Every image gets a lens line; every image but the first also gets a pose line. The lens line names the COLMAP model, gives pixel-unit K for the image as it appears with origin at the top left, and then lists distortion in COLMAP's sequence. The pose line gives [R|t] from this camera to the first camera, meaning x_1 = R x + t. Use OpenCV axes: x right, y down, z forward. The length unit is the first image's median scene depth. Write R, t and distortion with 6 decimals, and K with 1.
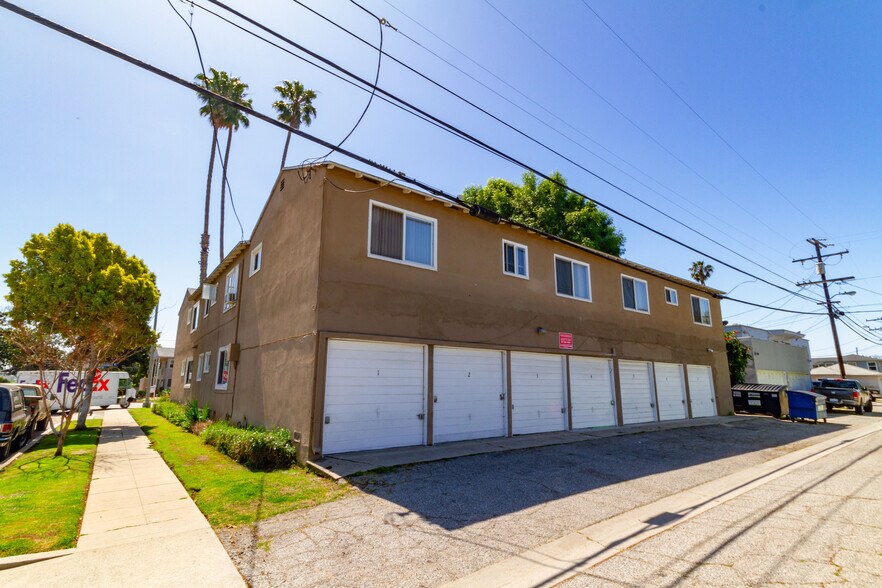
lens RADIAL K [[420.8, 0, 444.6], [0, 420.8, 297.8], [0, 0, 1]] dist [0.011081, -0.000637]
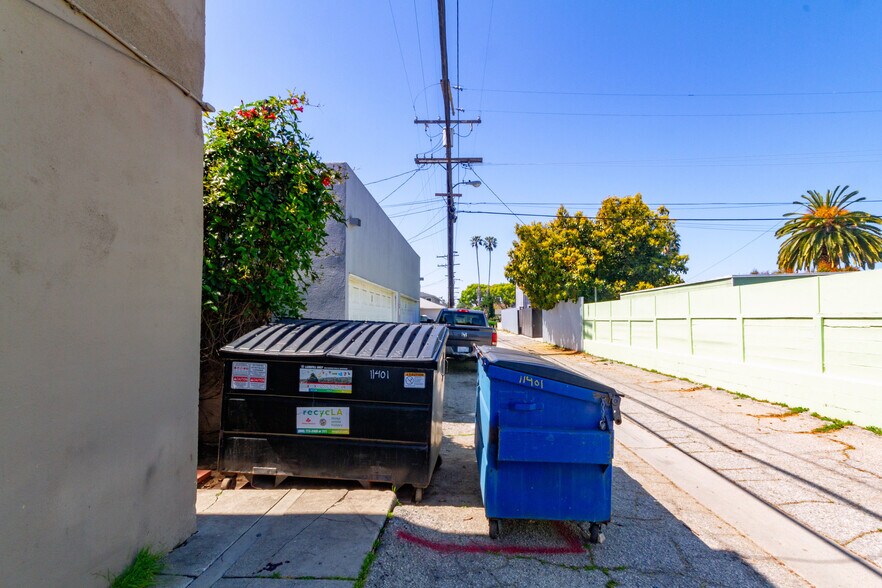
lens RADIAL K [[420.8, 0, 444.6], [0, 420.8, 297.8], [0, 0, 1]] dist [0.011081, -0.000637]
pose [[0.646381, 0.030644, 0.762399, 0.429852], [-0.143032, 0.986347, 0.081621, 0.118239], [-0.749489, -0.161805, 0.641939, 0.585731]]
